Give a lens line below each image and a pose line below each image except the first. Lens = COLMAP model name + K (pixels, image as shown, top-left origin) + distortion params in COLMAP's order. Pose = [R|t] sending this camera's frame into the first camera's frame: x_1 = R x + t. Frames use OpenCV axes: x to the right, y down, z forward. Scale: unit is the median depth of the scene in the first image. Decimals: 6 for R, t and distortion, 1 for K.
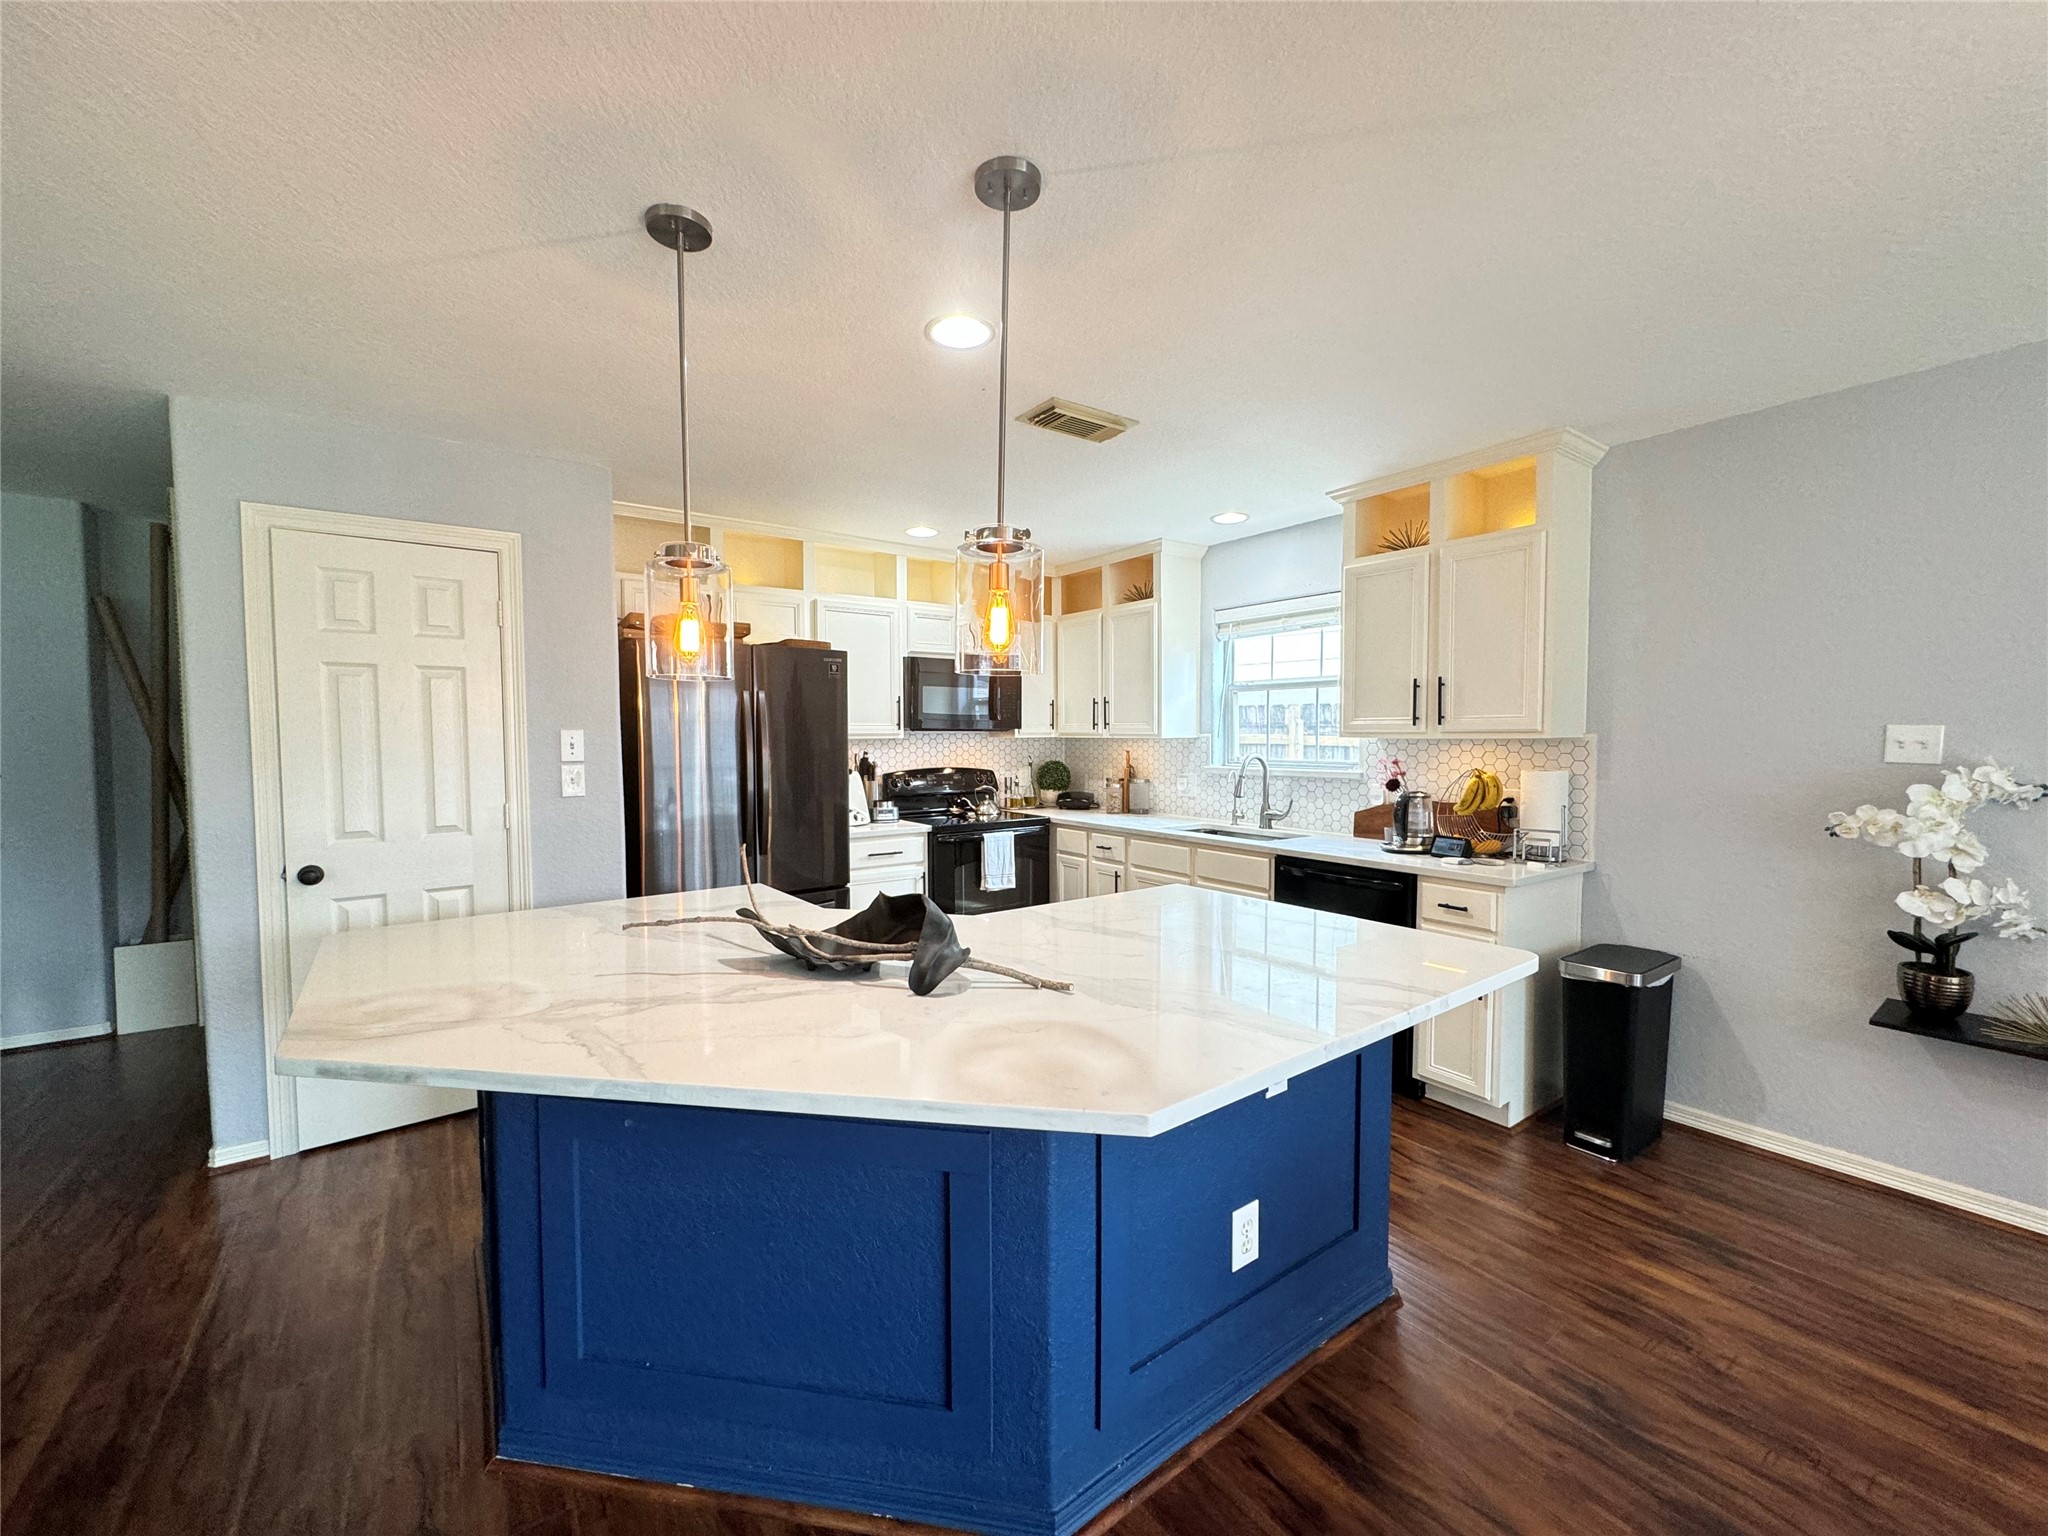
lens RADIAL K [[817.6, 0, 1029.6], [0, 817.6, 763.1], [0, 0, 1]] dist [-0.004799, 0.001246]
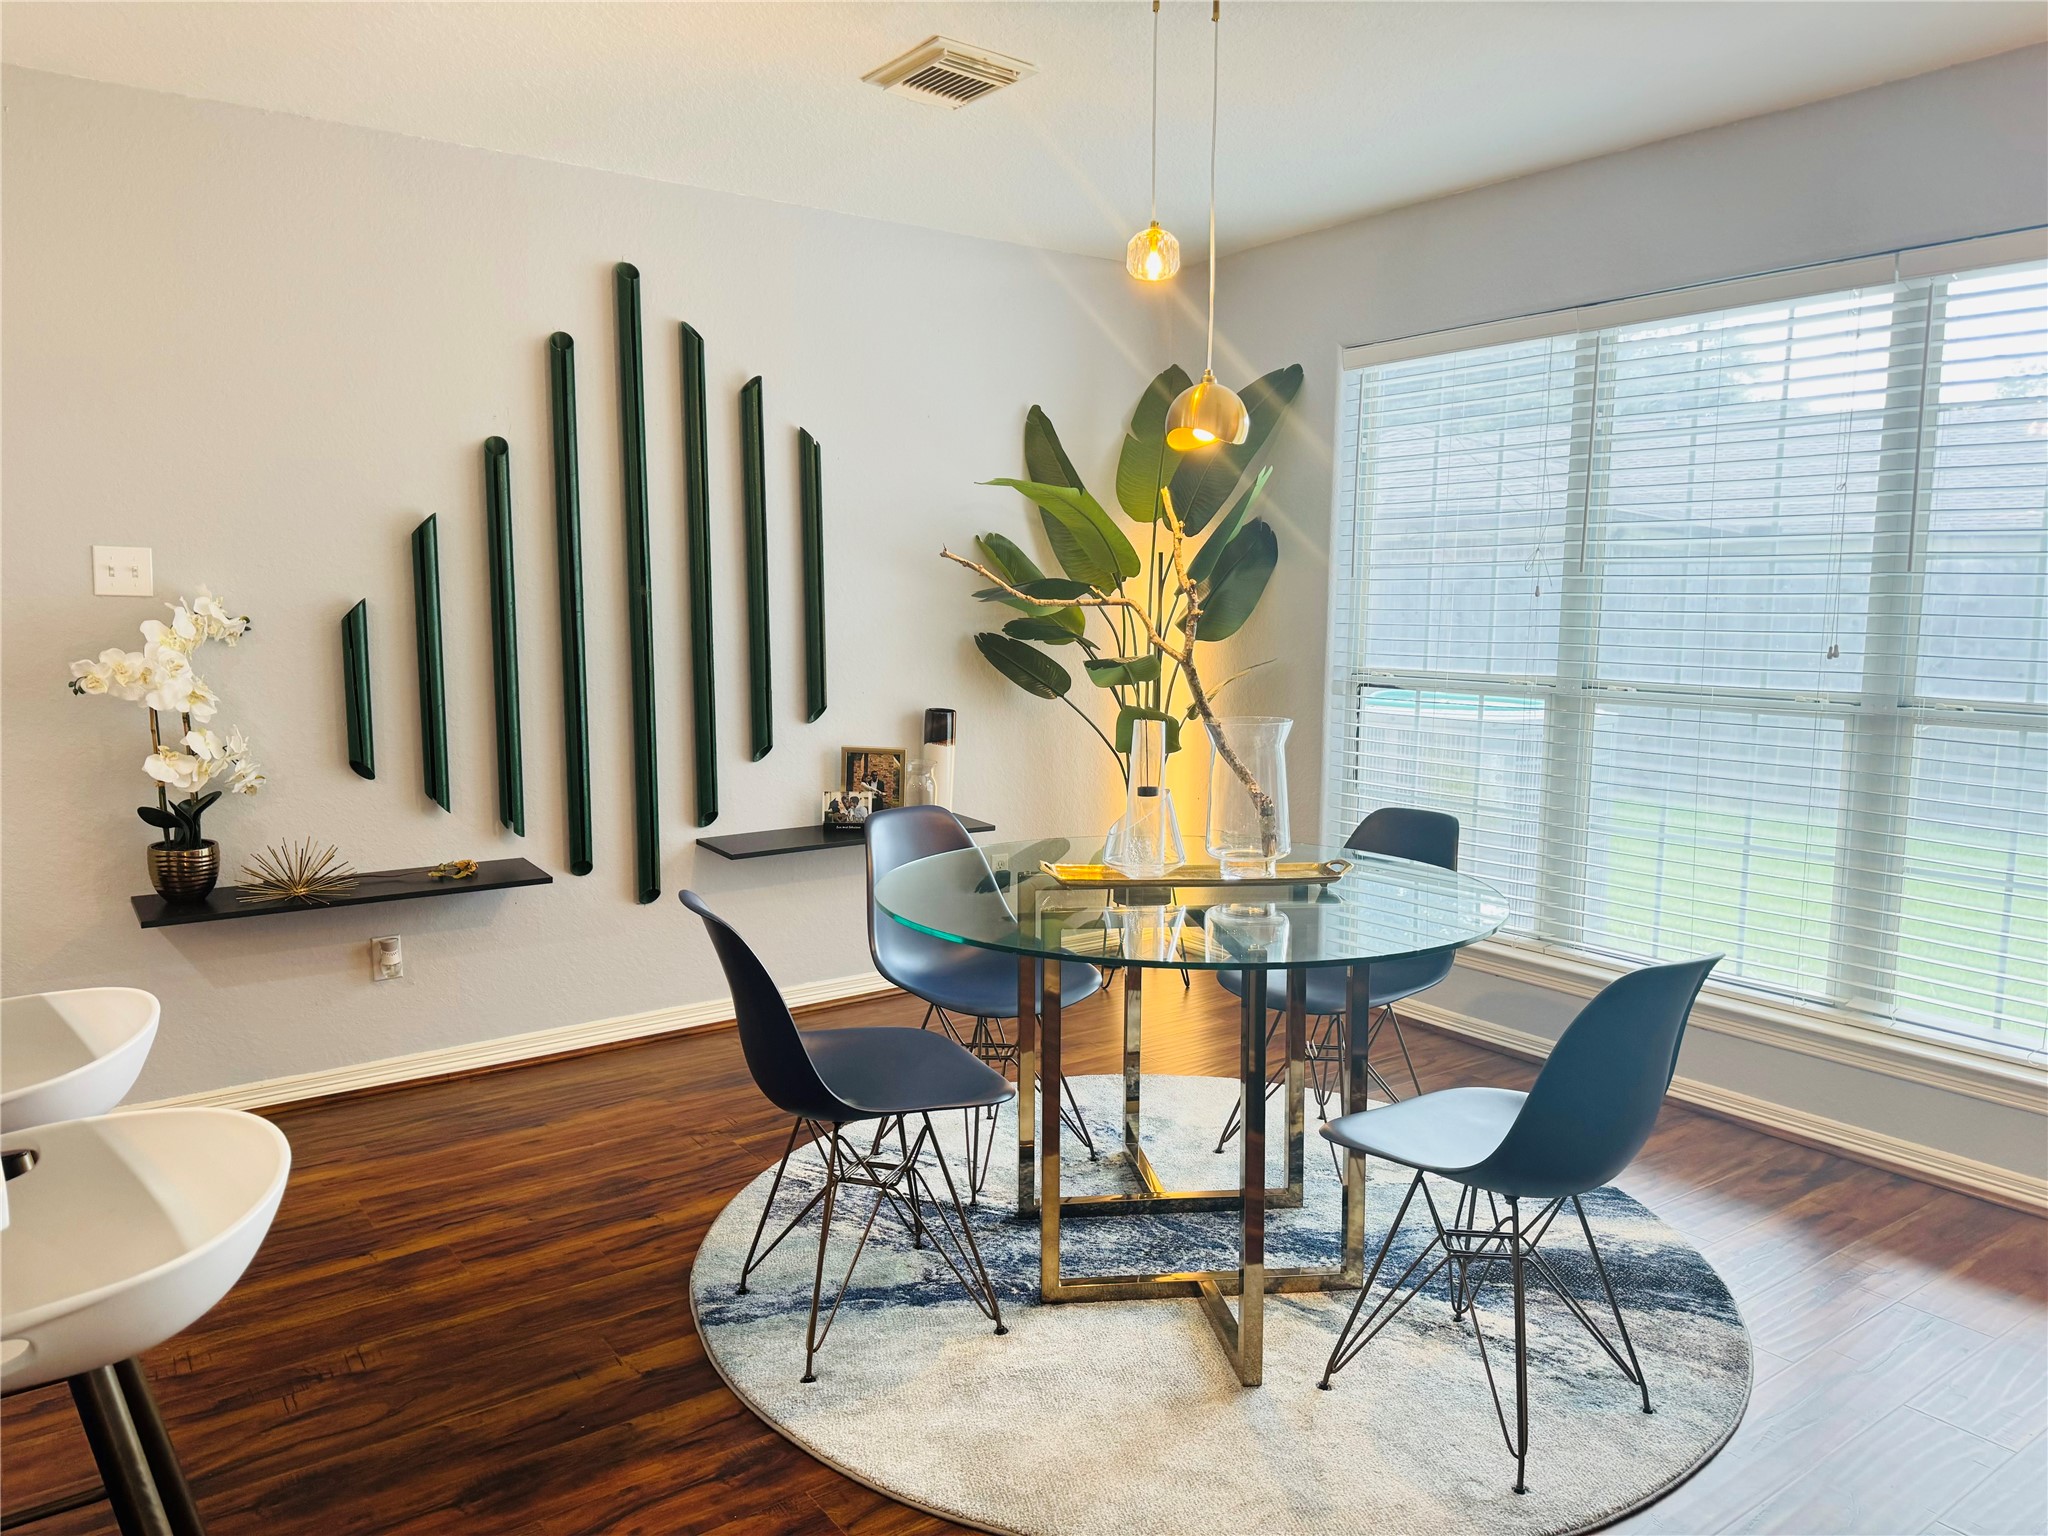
lens RADIAL K [[1431.0, 0, 1031.5], [0, 1431.0, 769.6], [0, 0, 1]] dist [0.041500, -0.041827]
pose [[-0.015072, -0.117193, 0.992995, -0.267857], [0.033832, 0.992479, 0.117646, 0.025740], [-0.999314, 0.035368, -0.010994, 0.114618]]
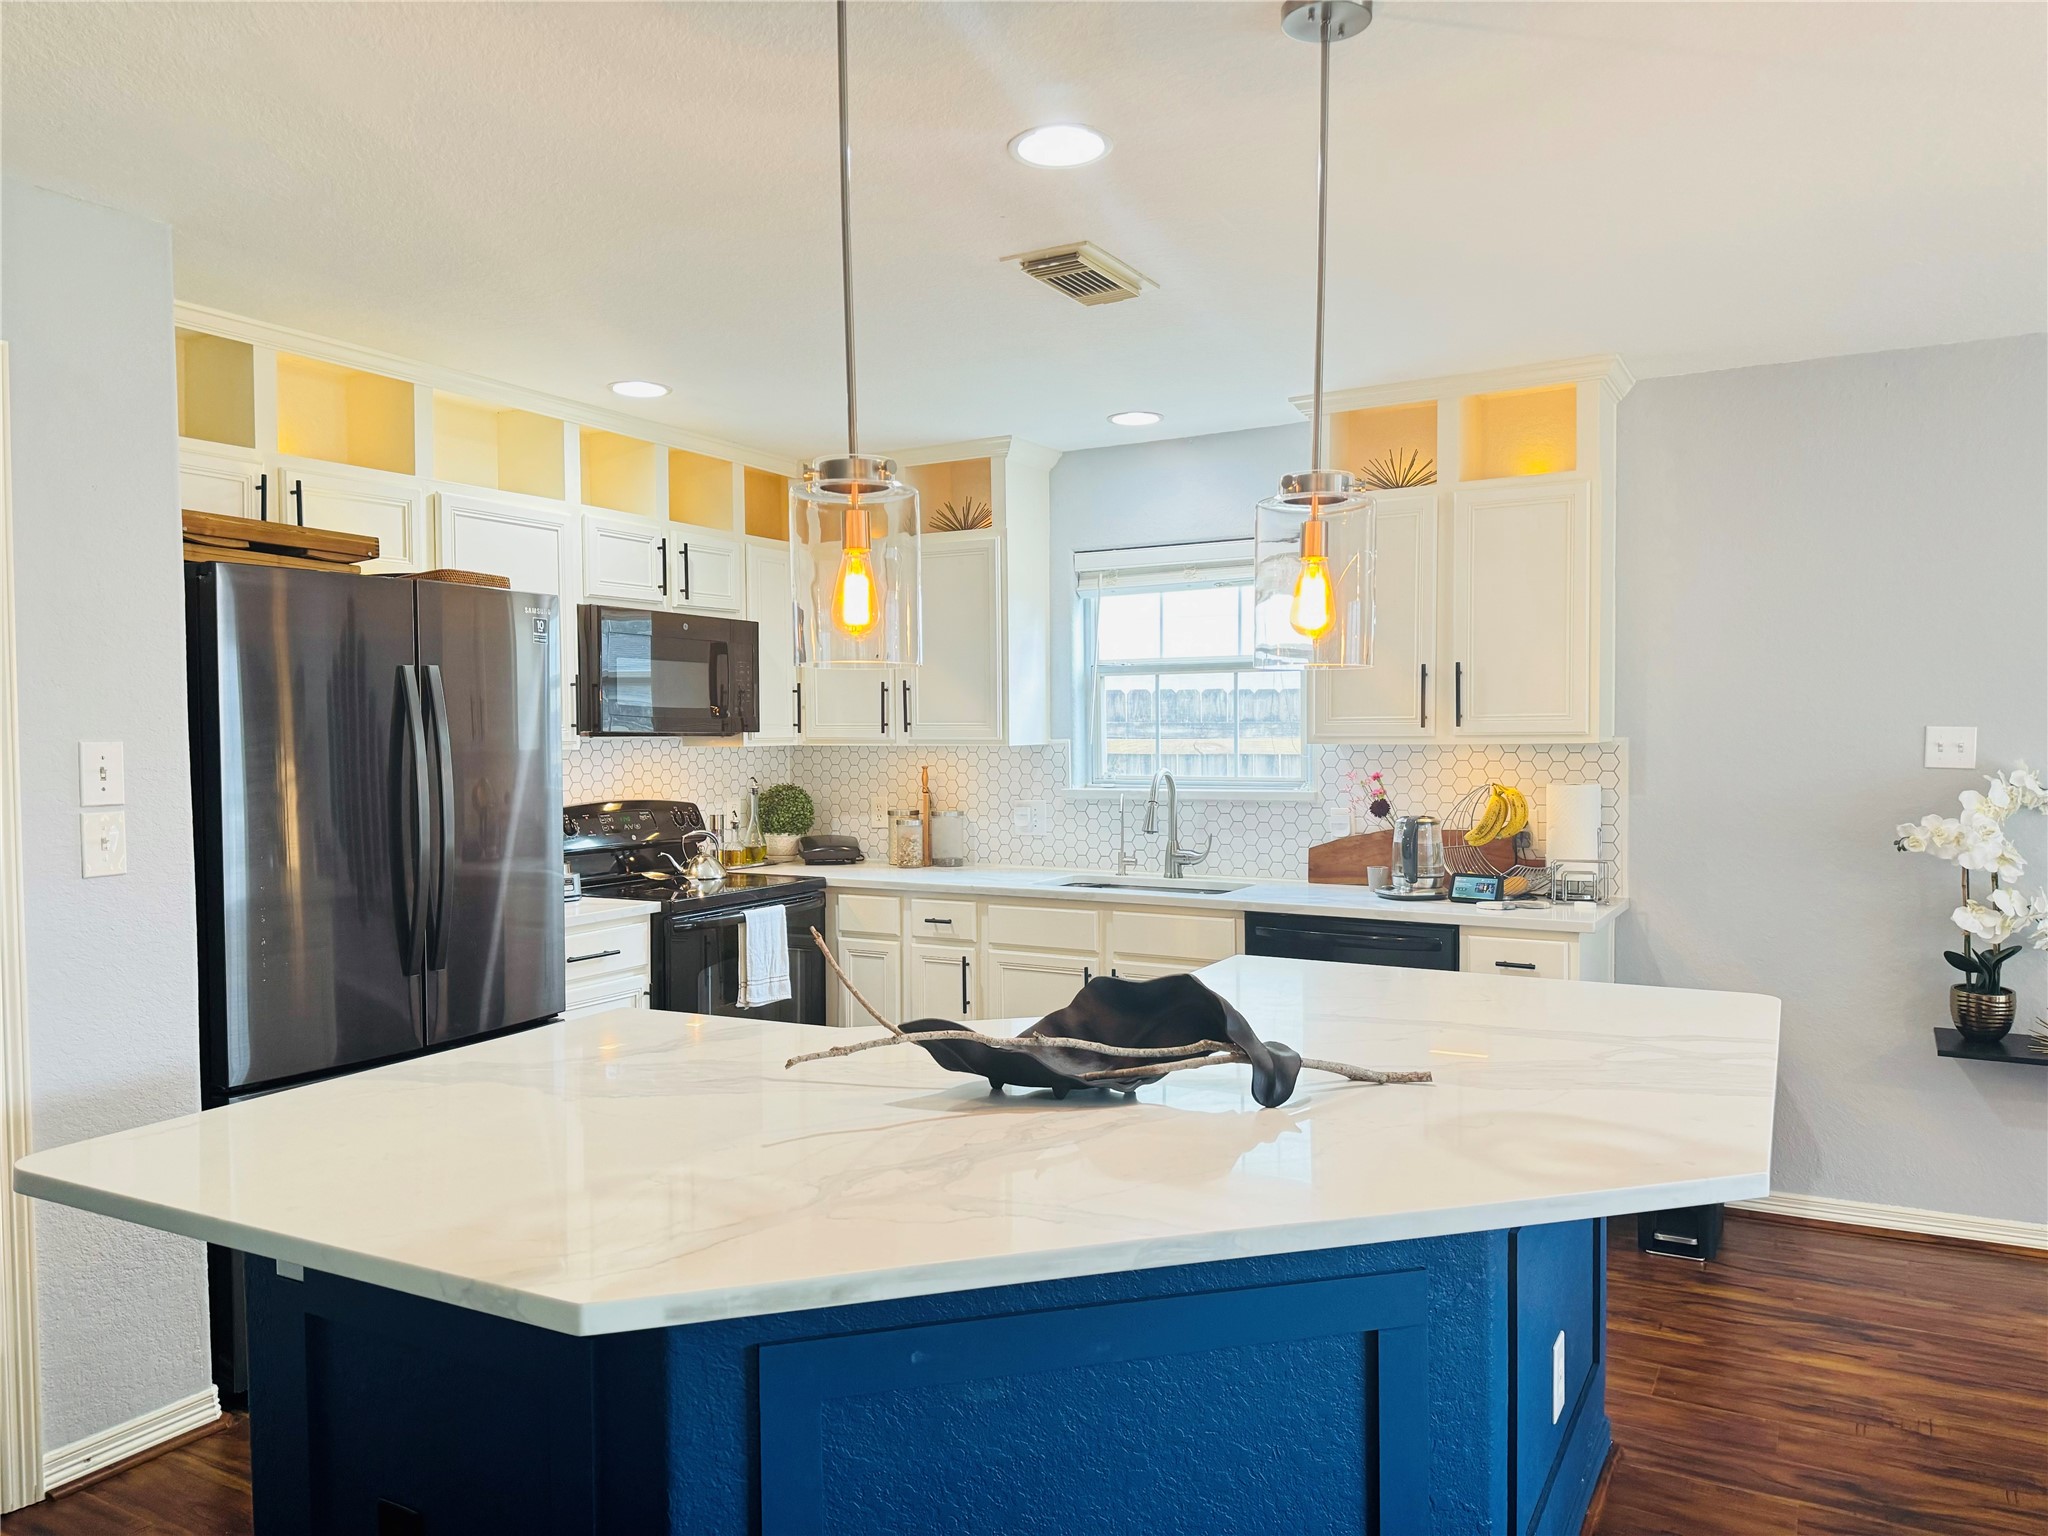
lens RADIAL K [[1431.0, 0, 1019.0], [0, 1431.0, 766.5], [0, 0, 1]] dist [0.041500, -0.041827]
pose [[0.909303, -0.014224, 0.415891, -0.436572], [0.019693, 0.999767, -0.008865, -0.006272], [-0.415668, 0.016251, 0.909371, -0.037199]]
